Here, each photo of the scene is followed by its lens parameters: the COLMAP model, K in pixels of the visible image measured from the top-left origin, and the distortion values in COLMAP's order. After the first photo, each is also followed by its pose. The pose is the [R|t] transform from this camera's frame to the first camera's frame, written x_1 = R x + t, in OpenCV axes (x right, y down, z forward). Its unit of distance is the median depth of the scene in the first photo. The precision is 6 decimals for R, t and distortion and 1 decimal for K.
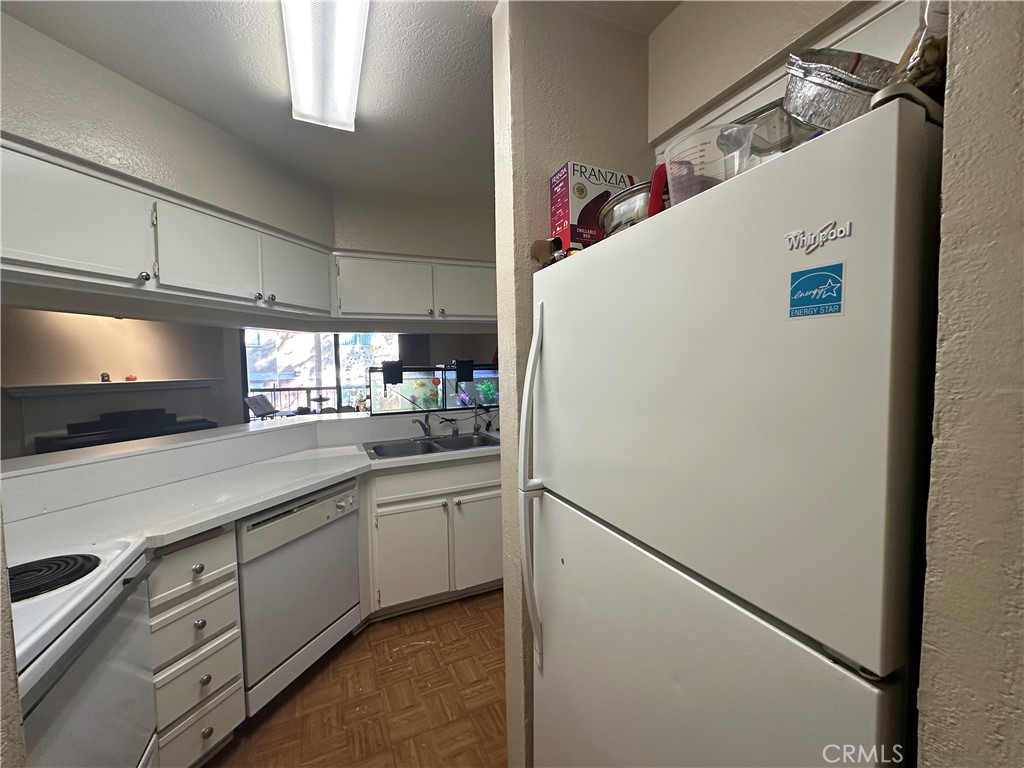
lens RADIAL K [[409.0, 0, 513.4], [0, 409.0, 384.0], [0, 0, 1]] dist [-0.002646, -0.000176]
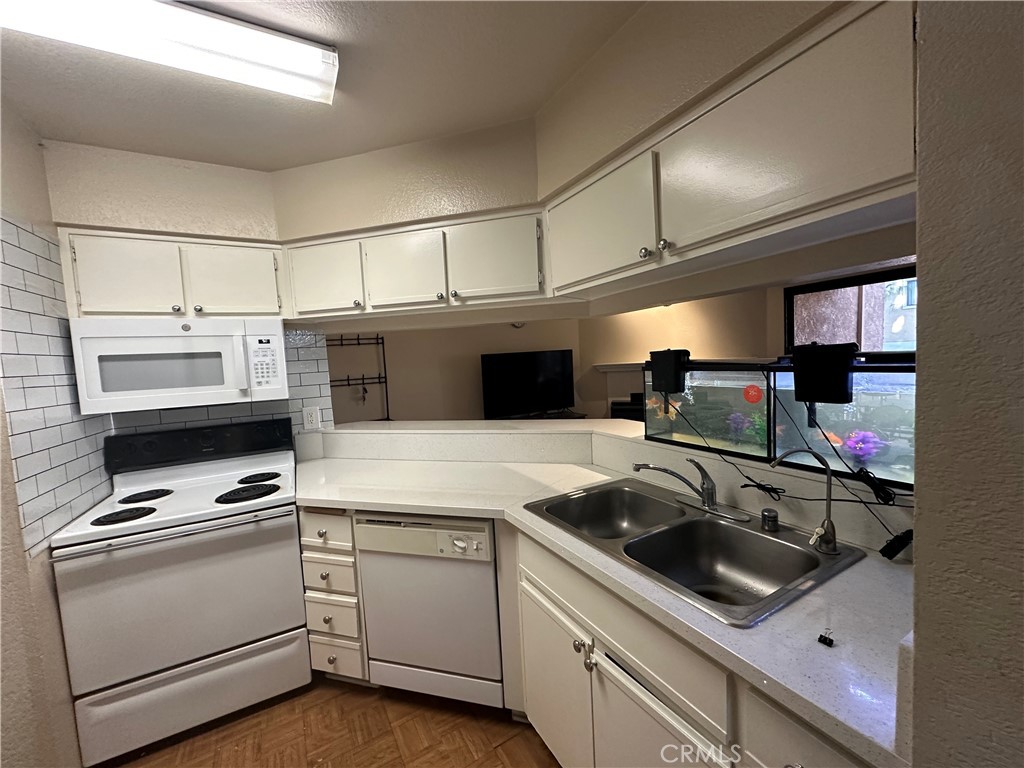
lens RADIAL K [[409.0, 0, 513.4], [0, 409.0, 384.0], [0, 0, 1]] dist [-0.002646, -0.000176]
pose [[0.076356, 0.082076, -0.993697, 0.359539], [0.004507, 0.996568, 0.082660, -0.083626], [0.997070, -0.010791, 0.075724, 1.059726]]
